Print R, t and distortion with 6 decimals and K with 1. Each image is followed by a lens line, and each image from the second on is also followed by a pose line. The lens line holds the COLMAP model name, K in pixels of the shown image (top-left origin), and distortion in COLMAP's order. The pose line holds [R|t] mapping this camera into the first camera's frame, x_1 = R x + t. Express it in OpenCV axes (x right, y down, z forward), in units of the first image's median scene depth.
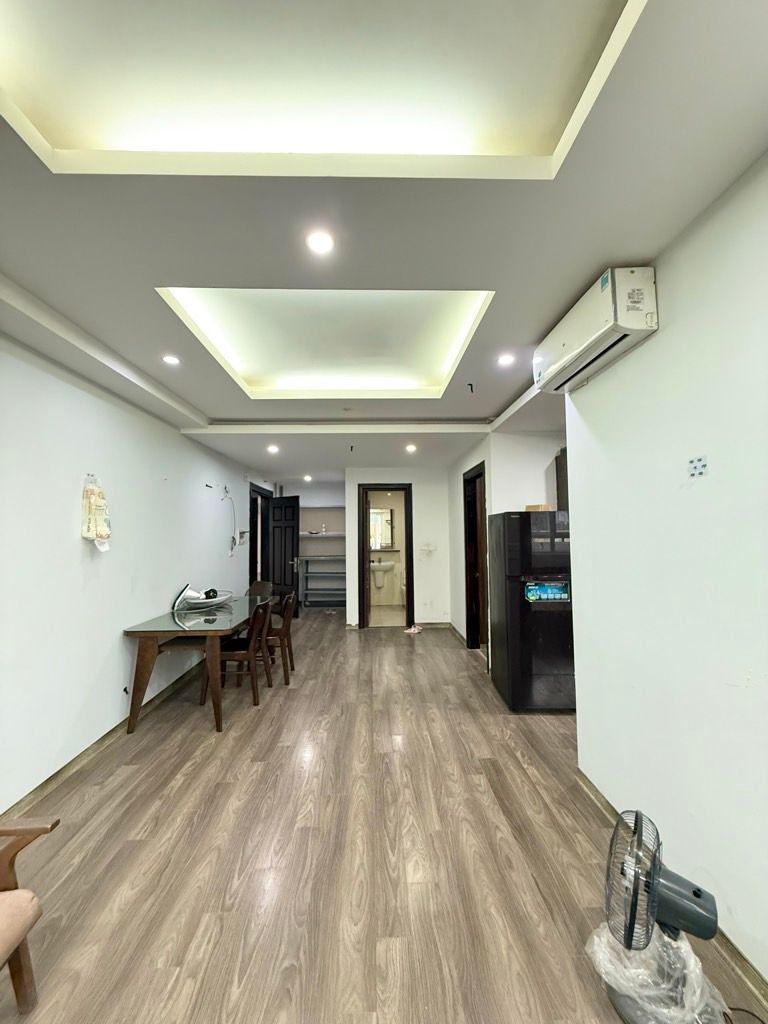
lens RADIAL K [[403.5, 0, 383.2], [0, 403.5, 510.0], [0, 0, 1]] dist [0.000506, -0.000212]
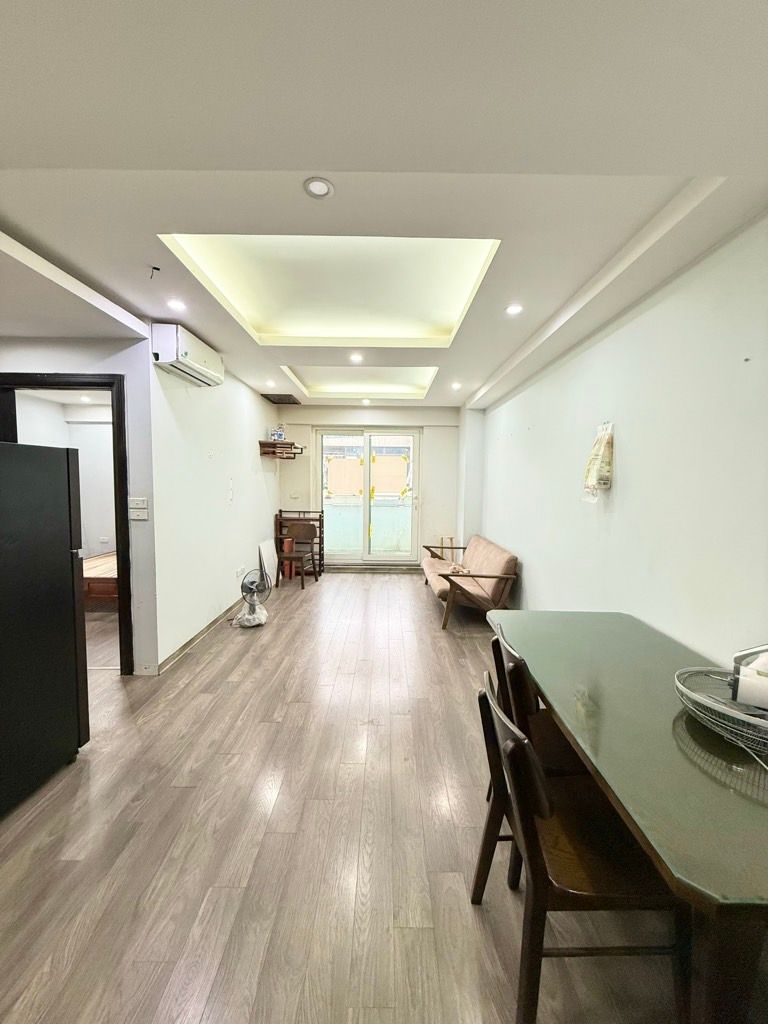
lens RADIAL K [[403.5, 0, 384.4], [0, 403.5, 509.6], [0, 0, 1]] dist [0.000506, -0.000212]
pose [[-0.999429, -0.005786, 0.033302, -0.295738], [-0.005238, 0.999849, 0.016544, 0.132586], [-0.033393, 0.016360, -0.999308, 2.456141]]
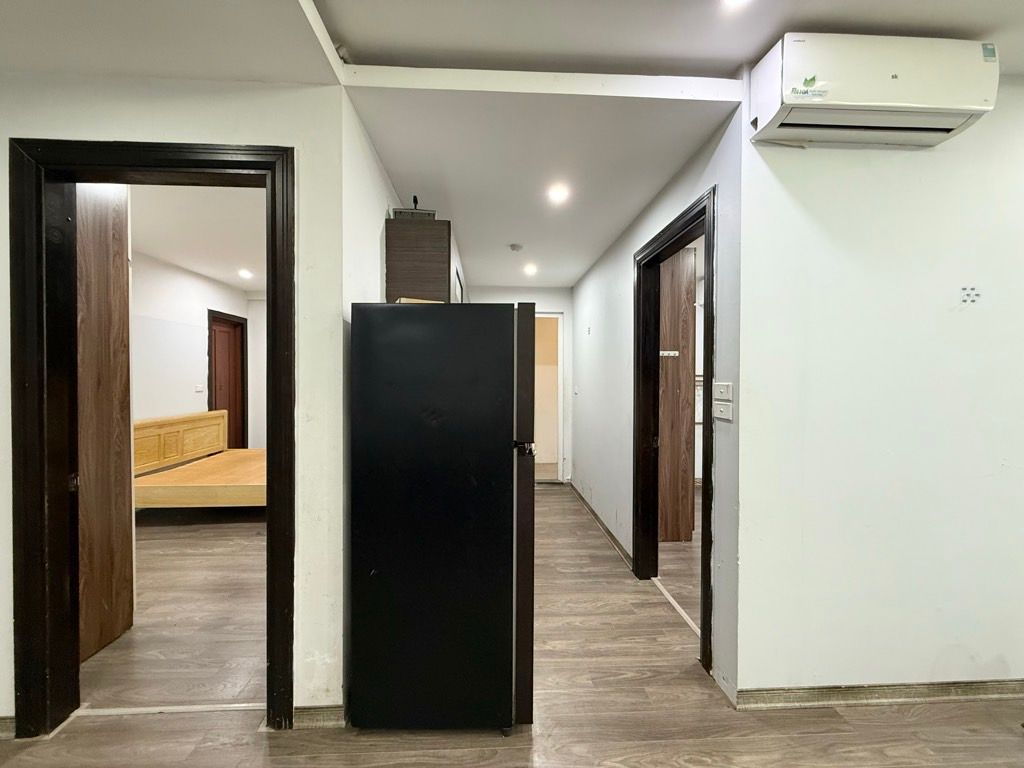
lens RADIAL K [[403.5, 0, 507.2], [0, 403.5, 379.5], [0, 0, 1]] dist [0.000506, -0.000212]
pose [[-0.007166, -0.003327, 0.999969, -0.229319], [-0.055746, 0.998441, 0.002923, 0.135060], [-0.998419, -0.055723, -0.007341, 1.562907]]
